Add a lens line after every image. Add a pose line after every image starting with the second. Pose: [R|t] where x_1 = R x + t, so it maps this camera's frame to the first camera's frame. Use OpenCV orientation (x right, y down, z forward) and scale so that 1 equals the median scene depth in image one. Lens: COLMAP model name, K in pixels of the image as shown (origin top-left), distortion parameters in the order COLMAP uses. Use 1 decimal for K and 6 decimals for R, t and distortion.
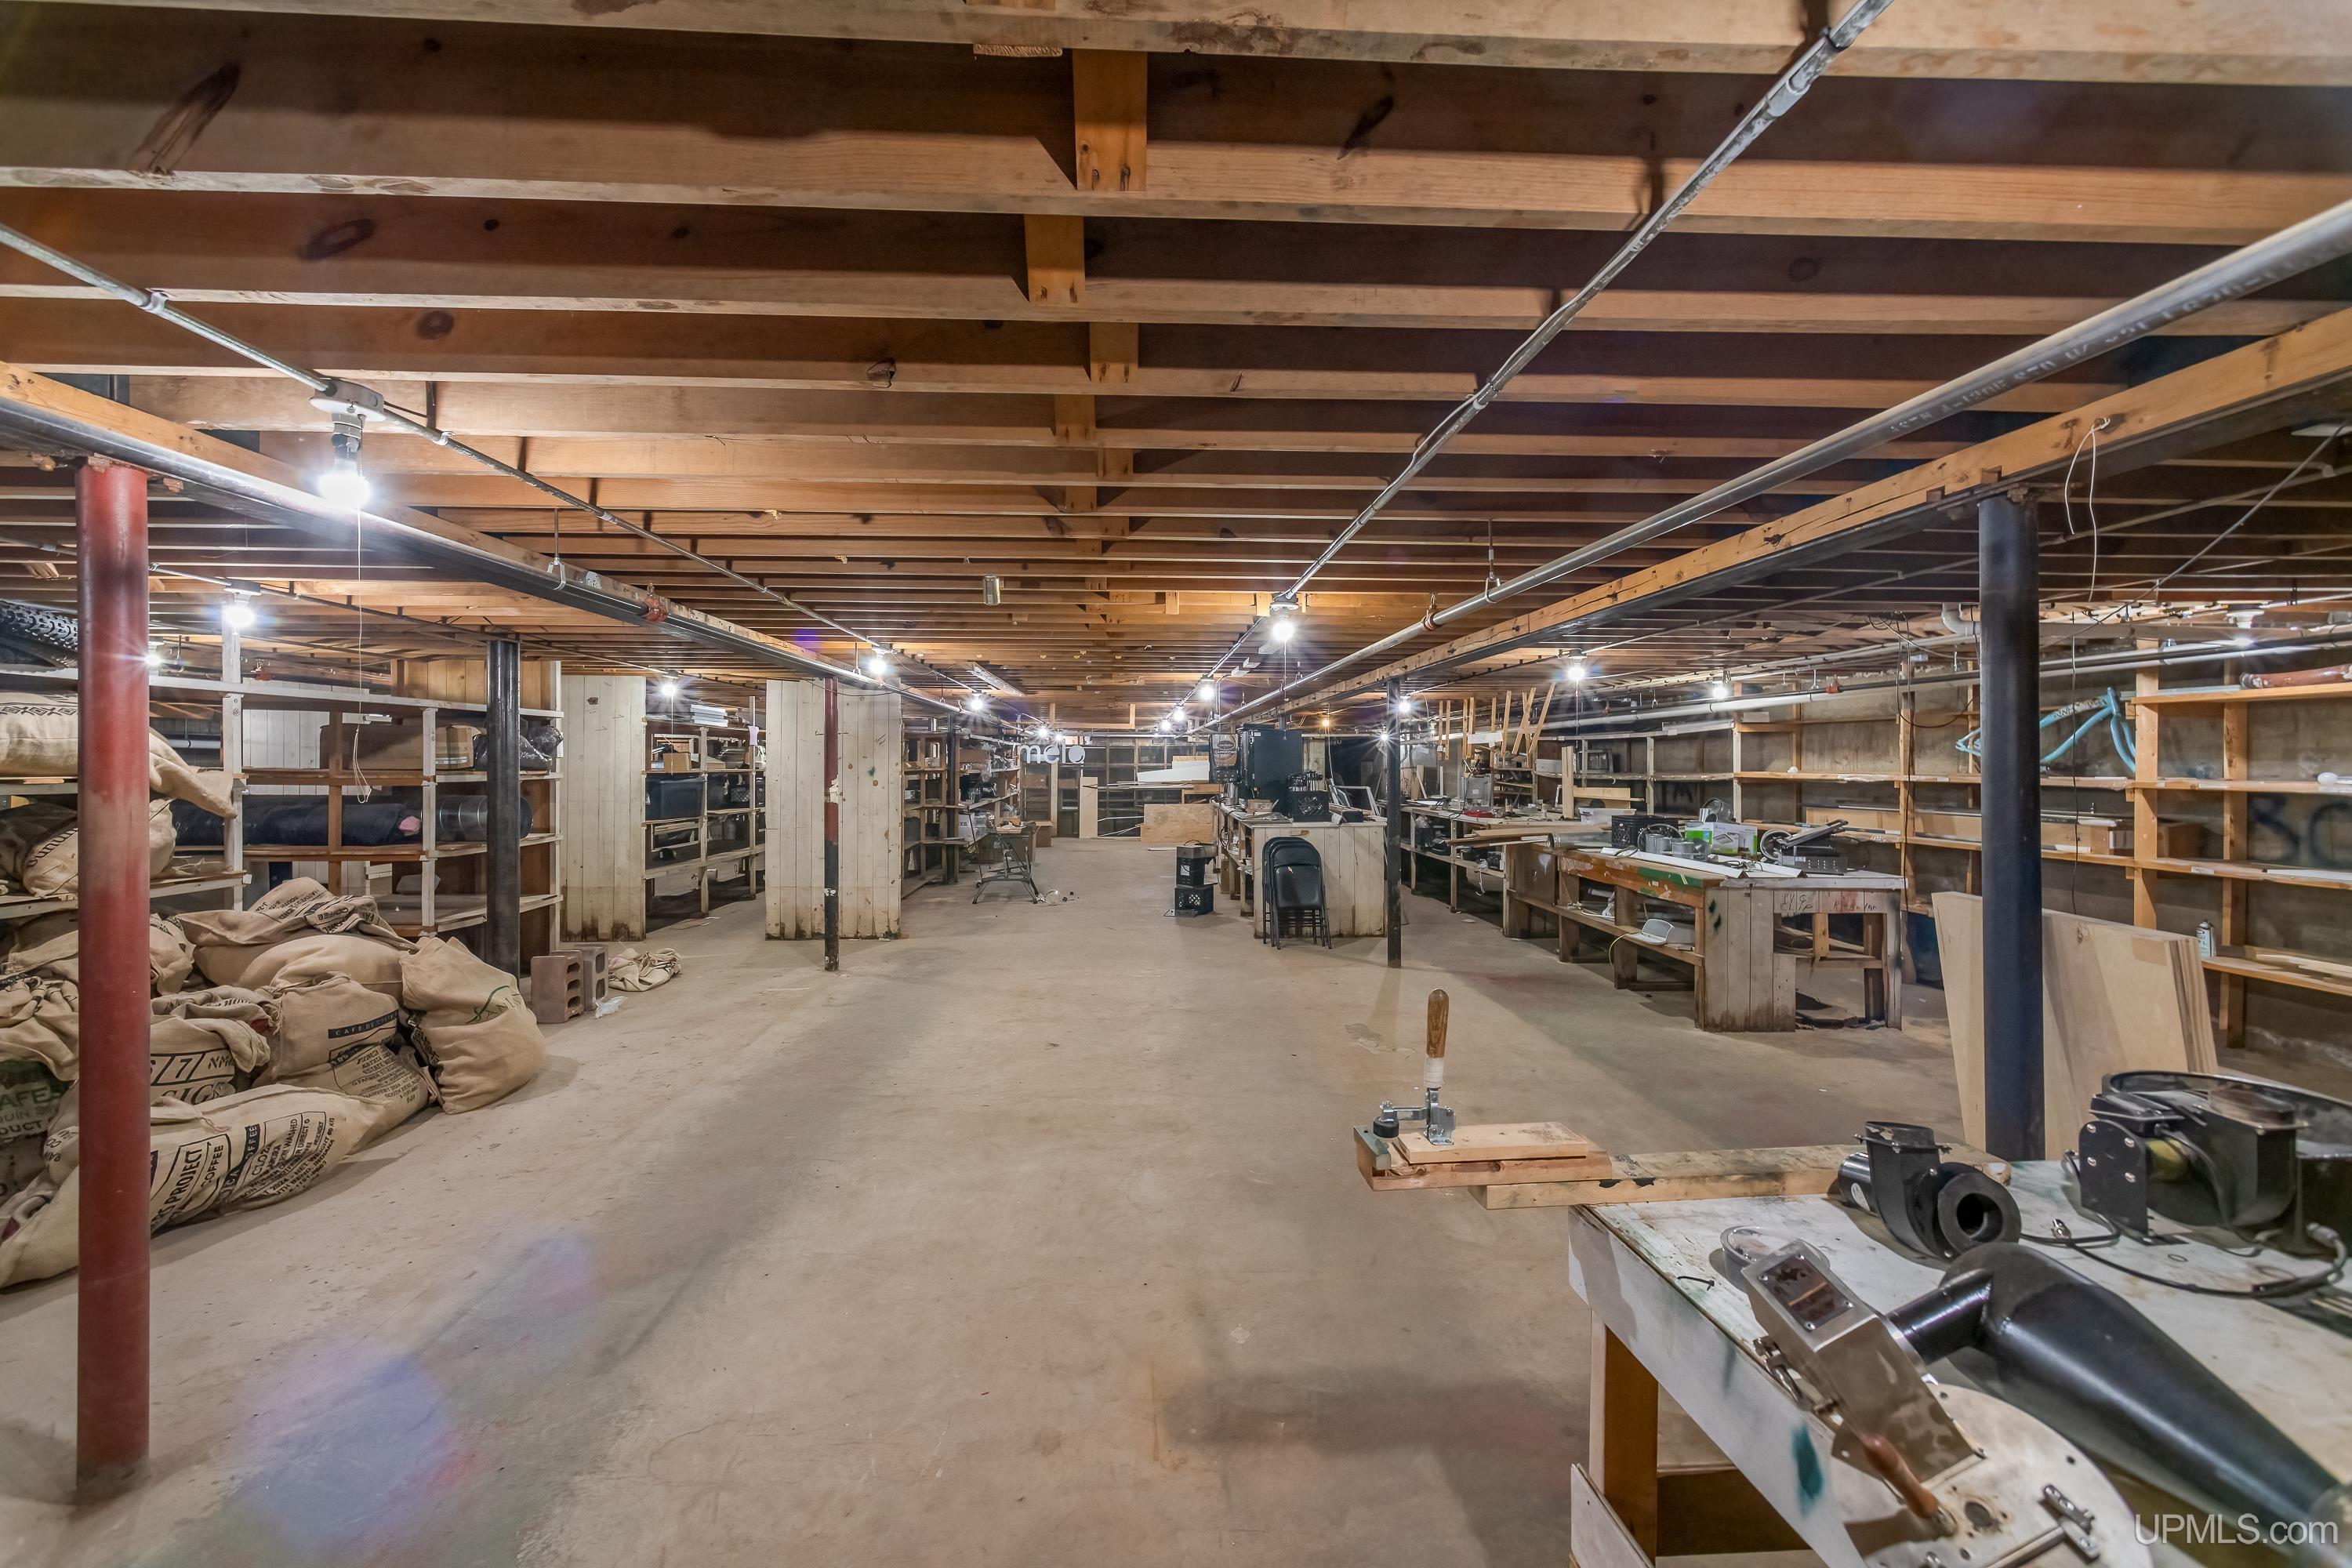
lens RADIAL K [[940.4, 0, 1171.8], [0, 940.4, 761.7], [0, 0, 1]] dist [-0.018668, 0.025923]
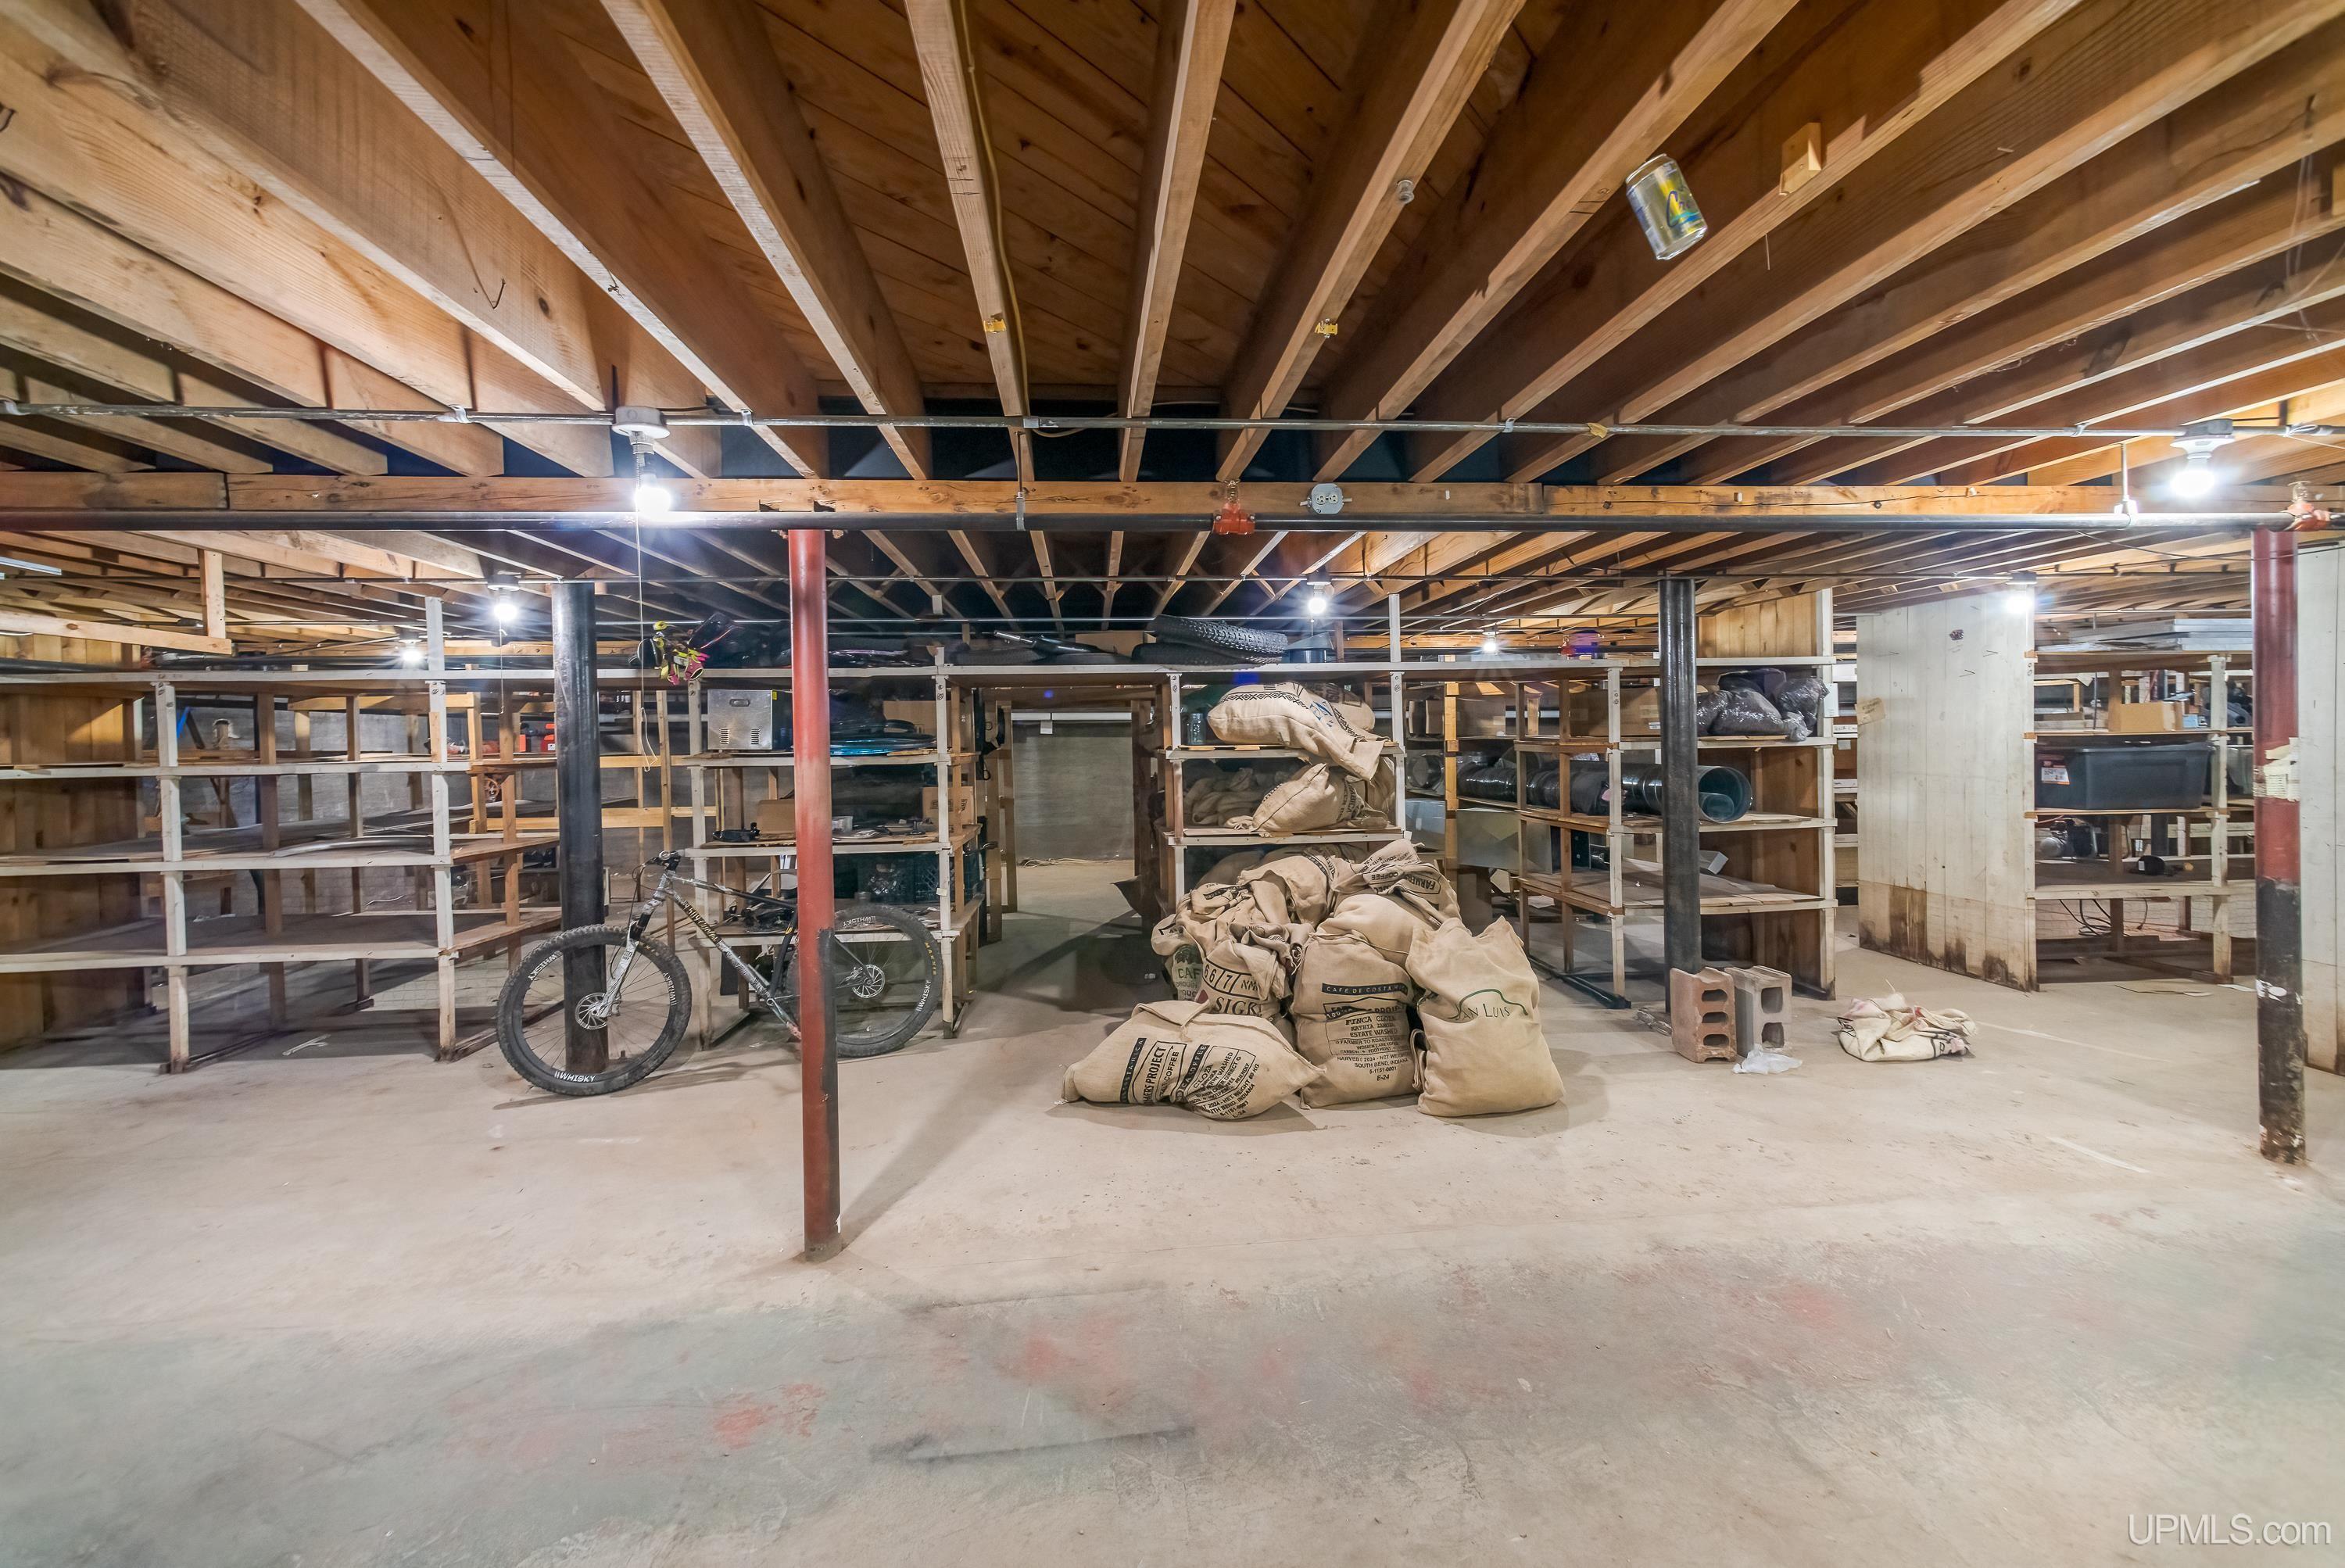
lens RADIAL K [[937.6, 0, 1168.3], [0, 937.6, 761.8], [0, 0, 1]] dist [-0.018668, 0.025923]
pose [[0.036829, 0.019273, -0.999136, 0.119874], [0.019330, 0.999613, 0.019994, 0.008359], [0.999135, -0.020050, 0.036442, 0.648916]]
